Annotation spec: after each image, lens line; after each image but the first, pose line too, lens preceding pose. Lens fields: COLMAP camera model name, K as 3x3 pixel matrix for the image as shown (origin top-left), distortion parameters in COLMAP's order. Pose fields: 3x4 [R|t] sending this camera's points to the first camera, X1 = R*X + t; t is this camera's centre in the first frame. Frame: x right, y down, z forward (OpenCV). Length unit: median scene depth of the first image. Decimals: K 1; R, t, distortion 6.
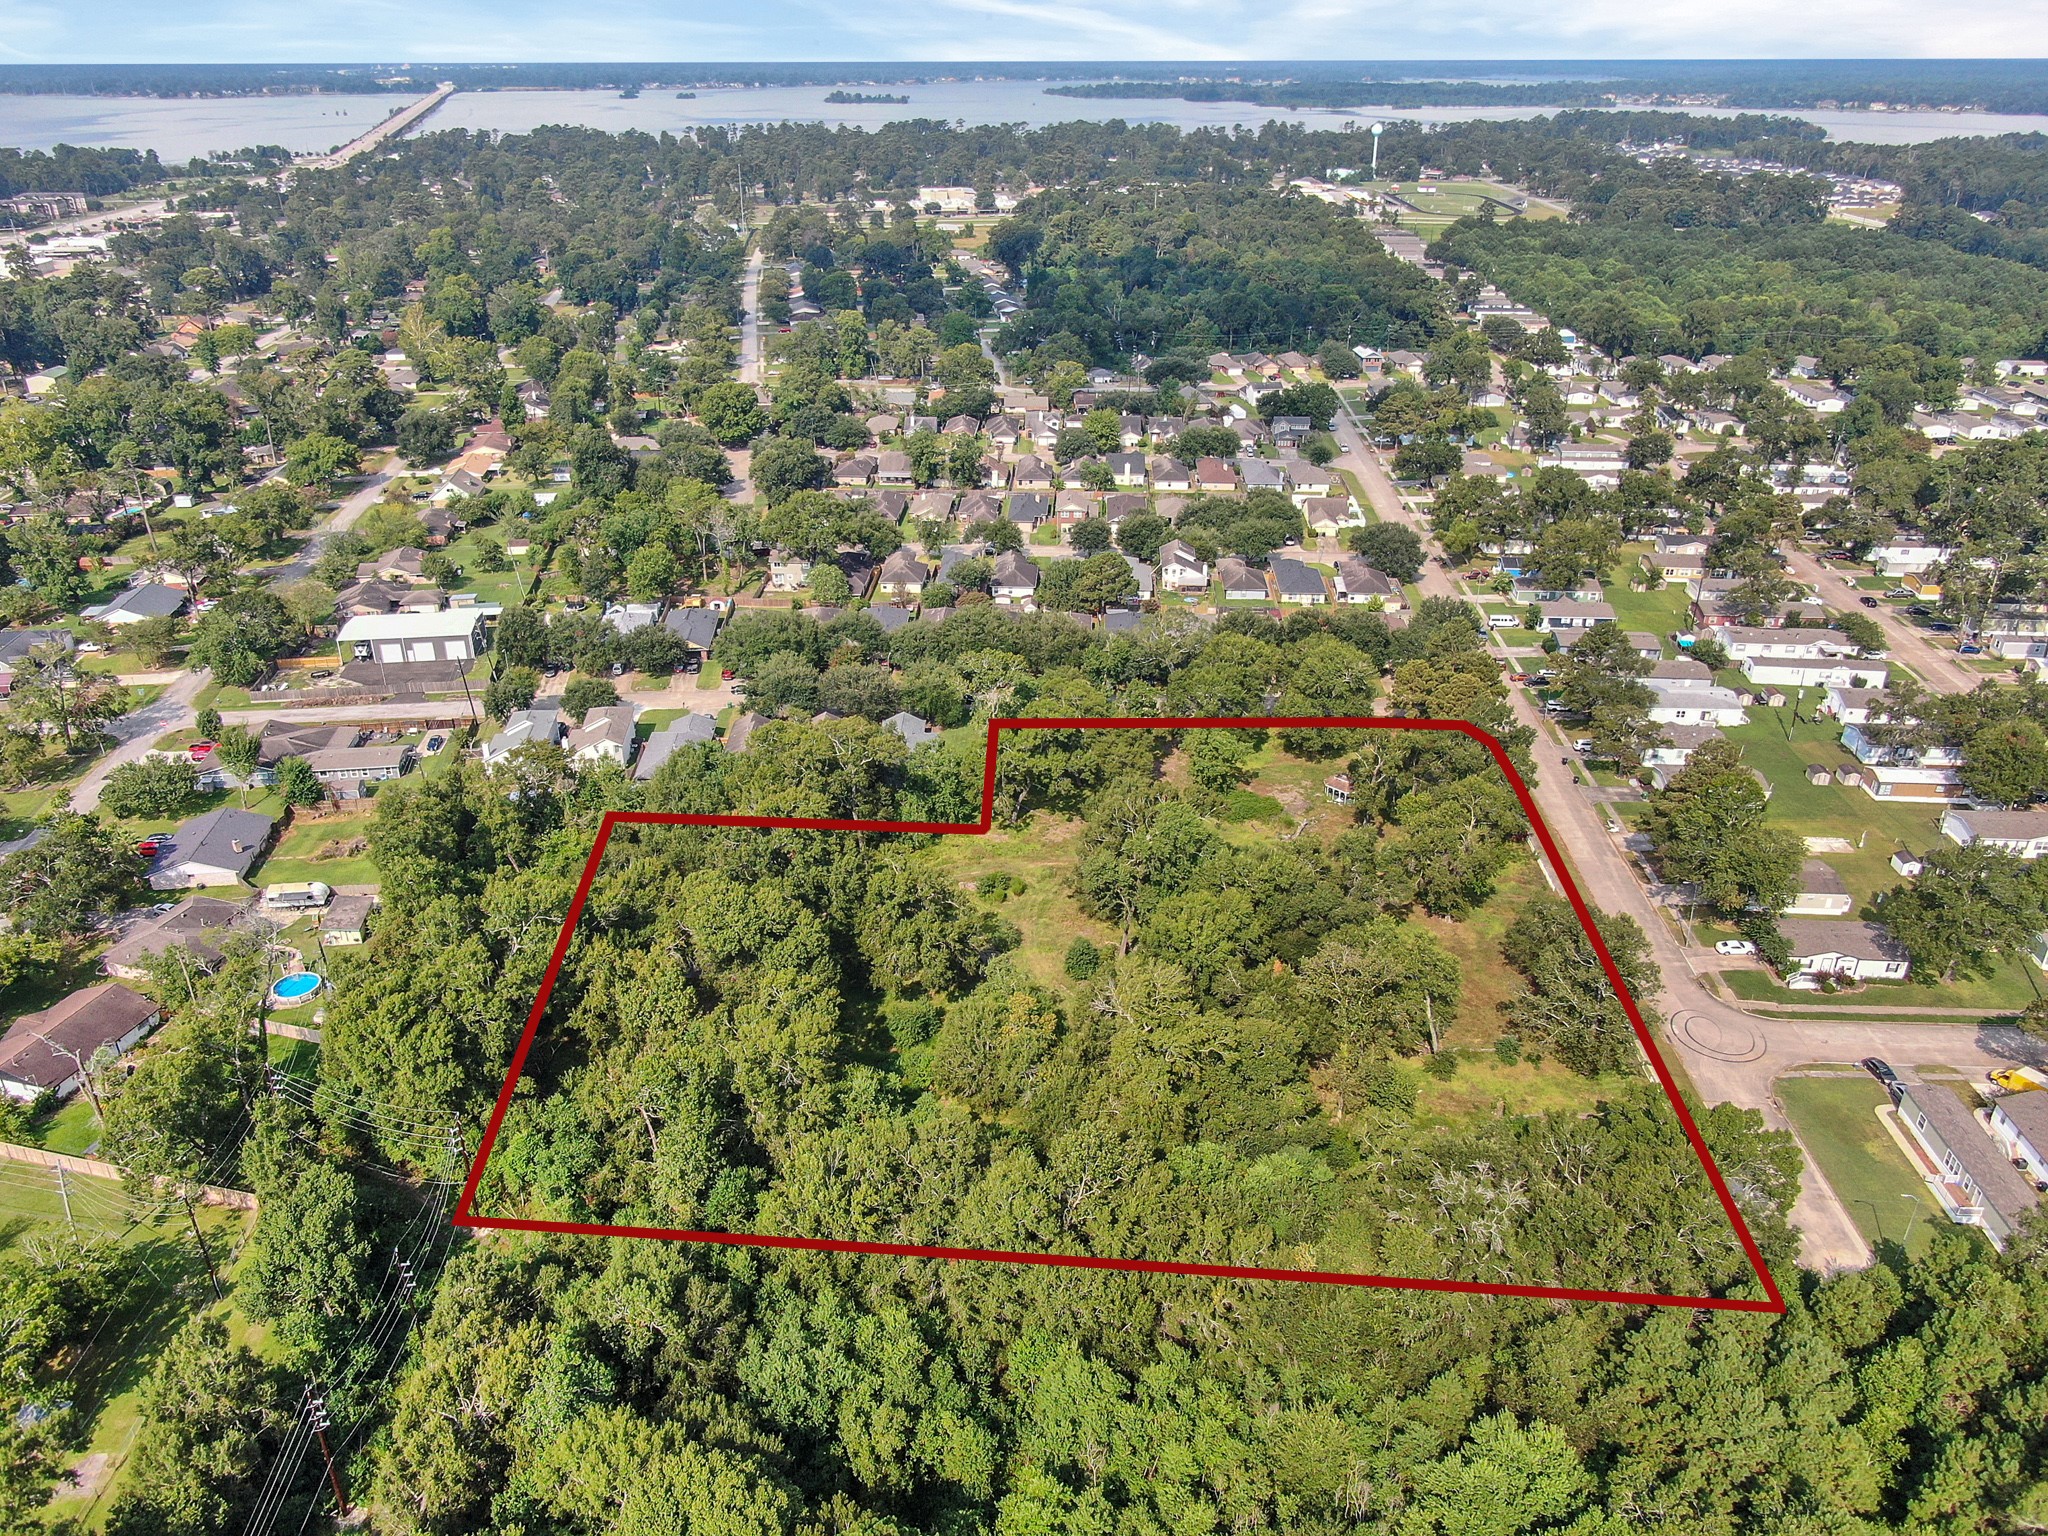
lens RADIAL K [[1448.1, 0, 1023.2], [0, 1448.1, 768.7], [0, 0, 1]] dist [-0.006916, 0.002779]
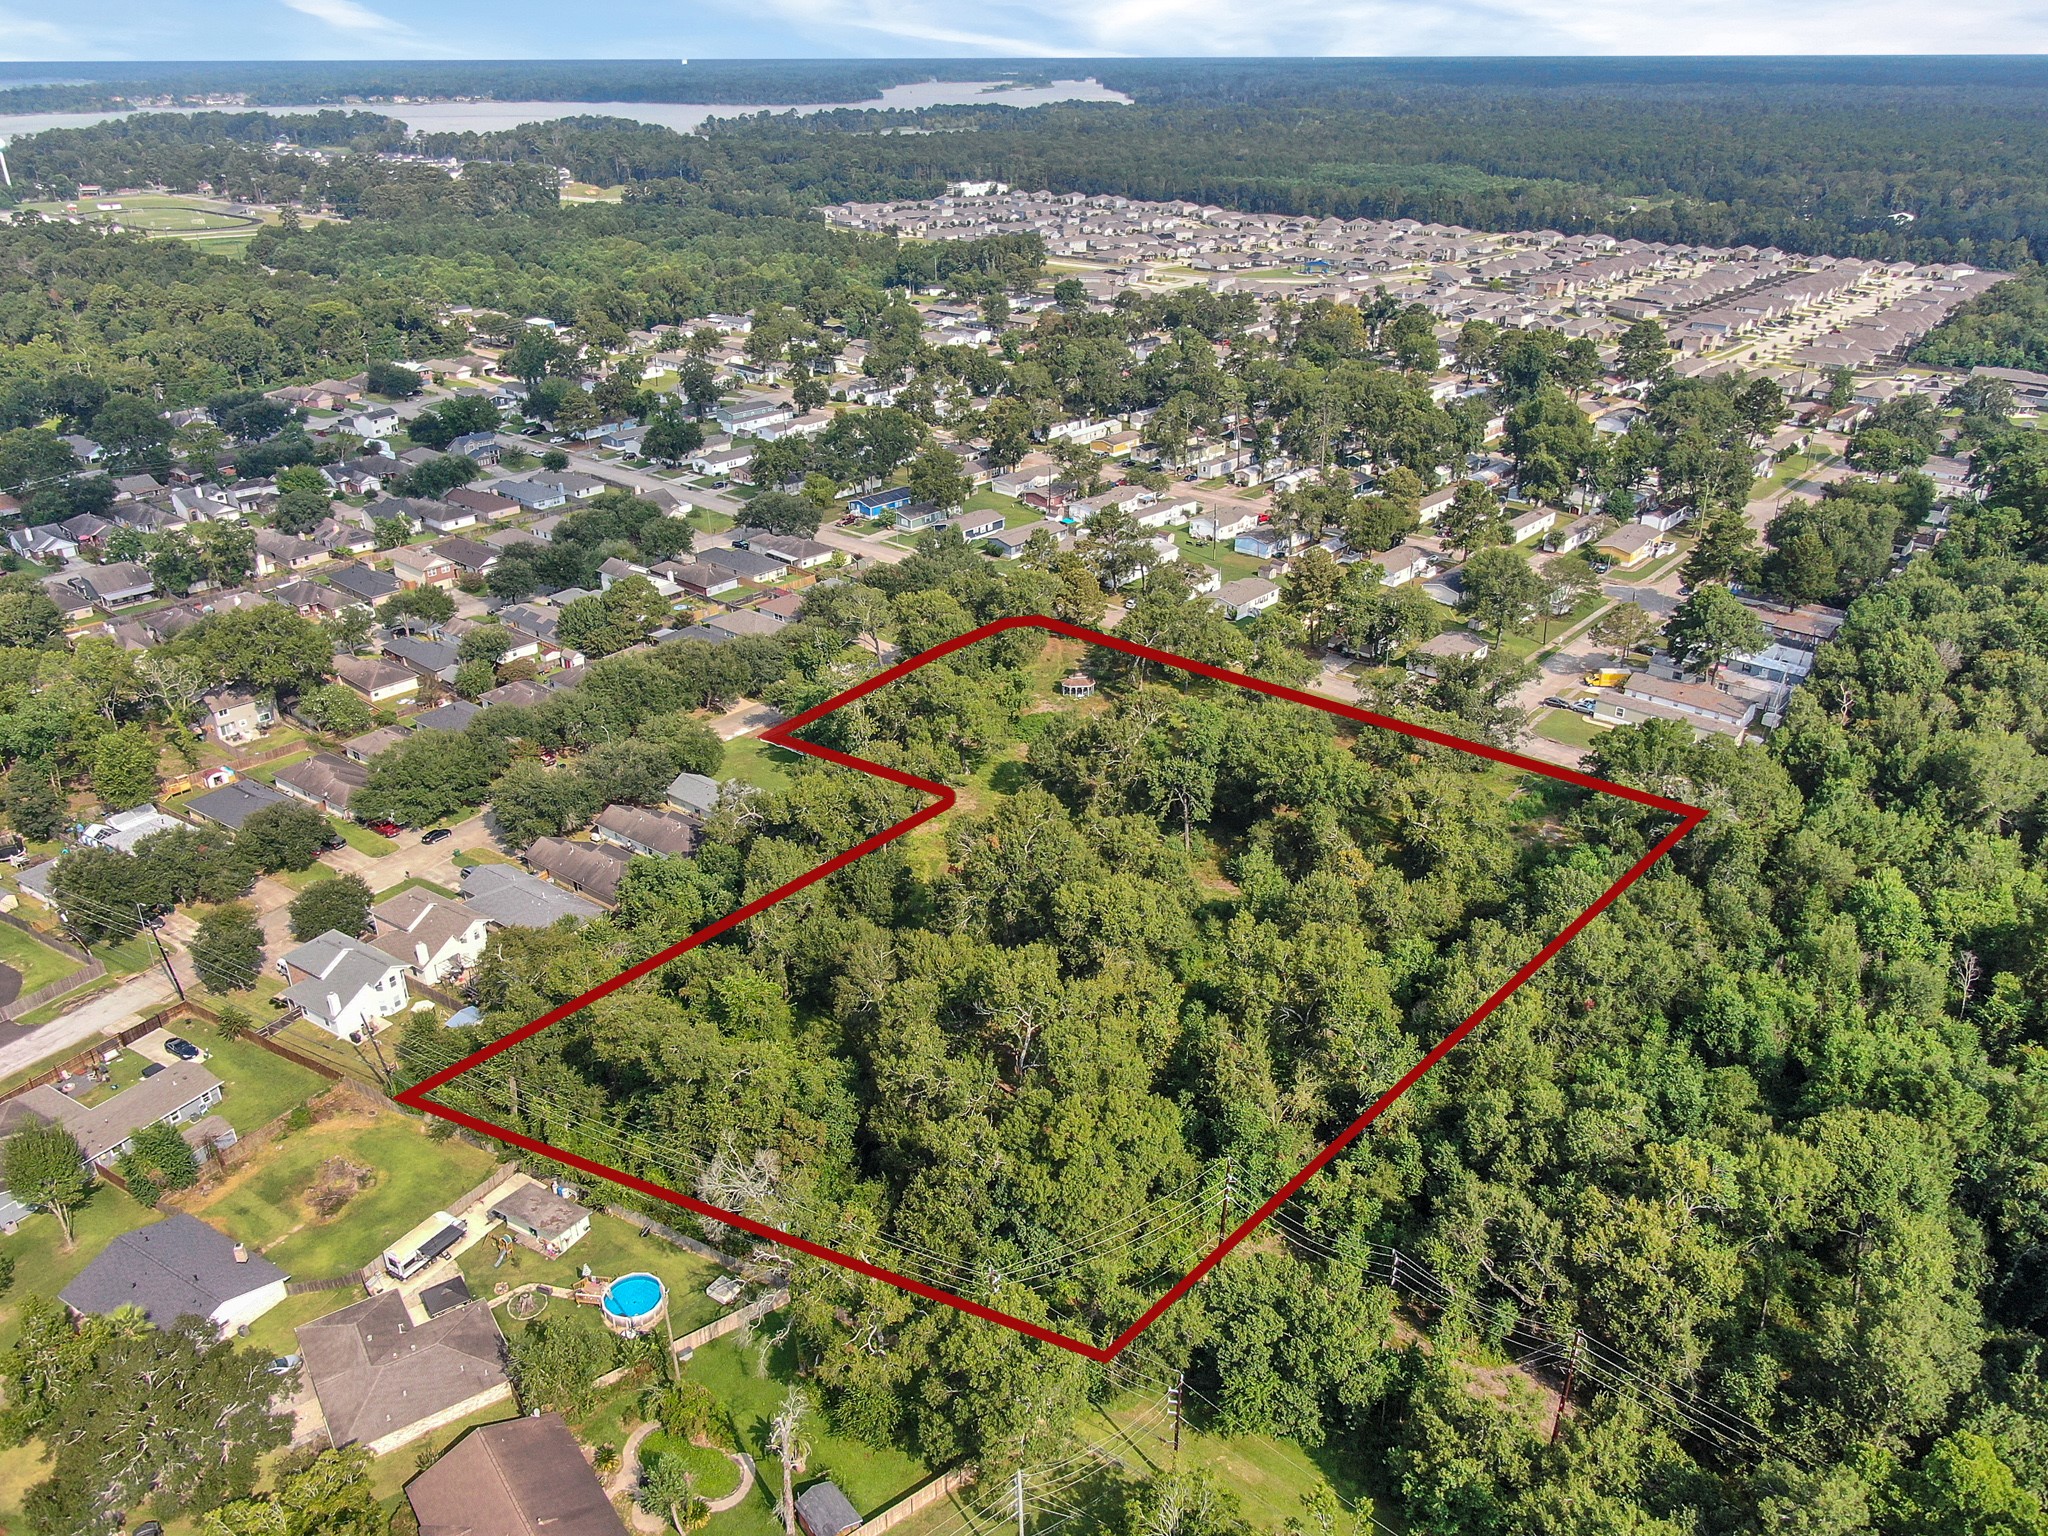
lens RADIAL K [[1448.1, 0, 1023.5], [0, 1448.1, 768.4], [0, 0, 1]] dist [-0.006916, 0.002779]
pose [[0.615274, -0.356307, 0.703195, -0.385296], [0.355235, 0.921639, 0.156172, -0.067945], [-0.703737, 0.153710, 0.693633, 0.131277]]
